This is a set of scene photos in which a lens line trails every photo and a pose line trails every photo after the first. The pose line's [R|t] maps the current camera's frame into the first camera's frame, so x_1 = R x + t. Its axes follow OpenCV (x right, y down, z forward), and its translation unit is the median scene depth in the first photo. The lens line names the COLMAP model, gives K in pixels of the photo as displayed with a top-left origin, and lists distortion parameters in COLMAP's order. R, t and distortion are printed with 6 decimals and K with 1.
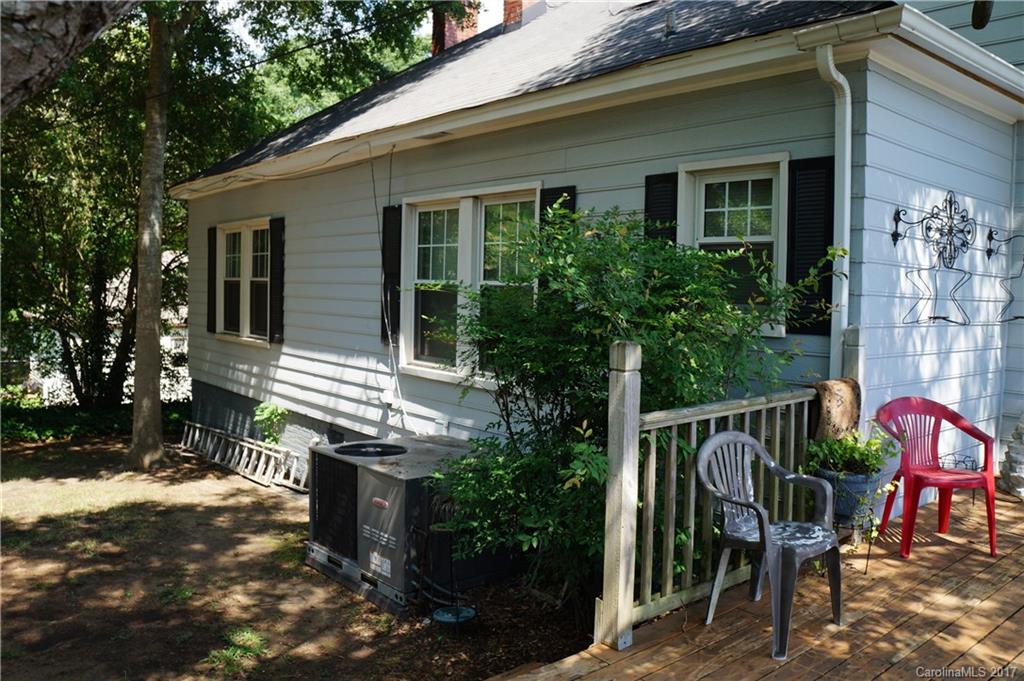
lens RADIAL K [[809.7, 0, 518.5], [0, 809.7, 335.2], [0, 0, 1]] dist [-0.170066, 0.133348]
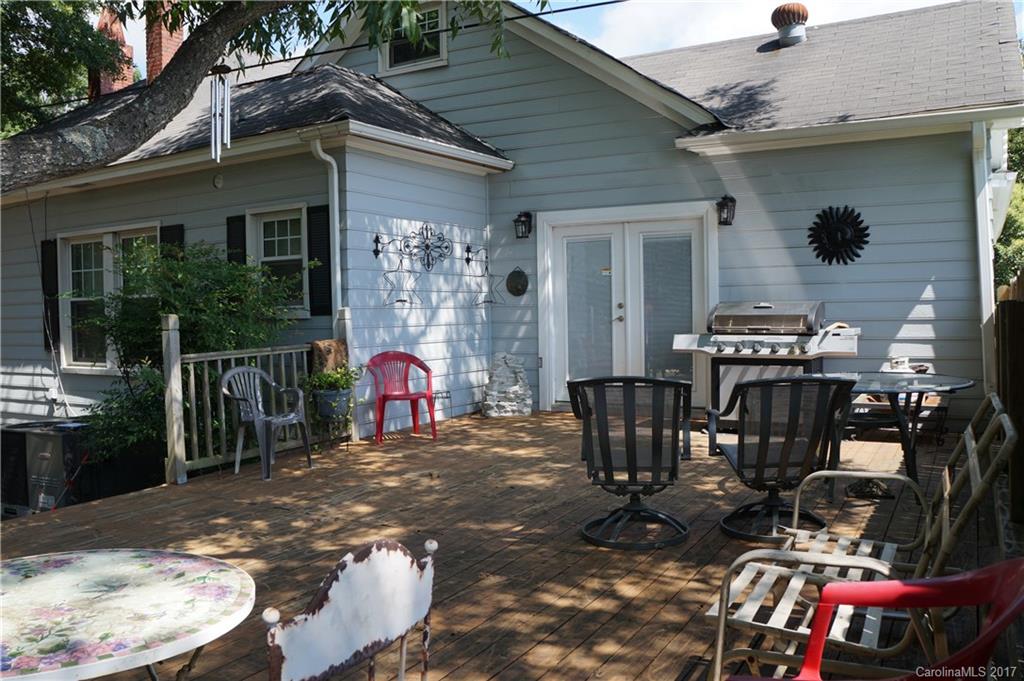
lens RADIAL K [[809.7, 0, 518.5], [0, 809.7, 335.2], [0, 0, 1]] dist [-0.170066, 0.133348]
pose [[0.933335, -0.054115, 0.354906, 0.101741], [0.063703, 0.997850, -0.015379, 0.057634], [-0.353311, 0.036962, 0.934776, -0.419798]]
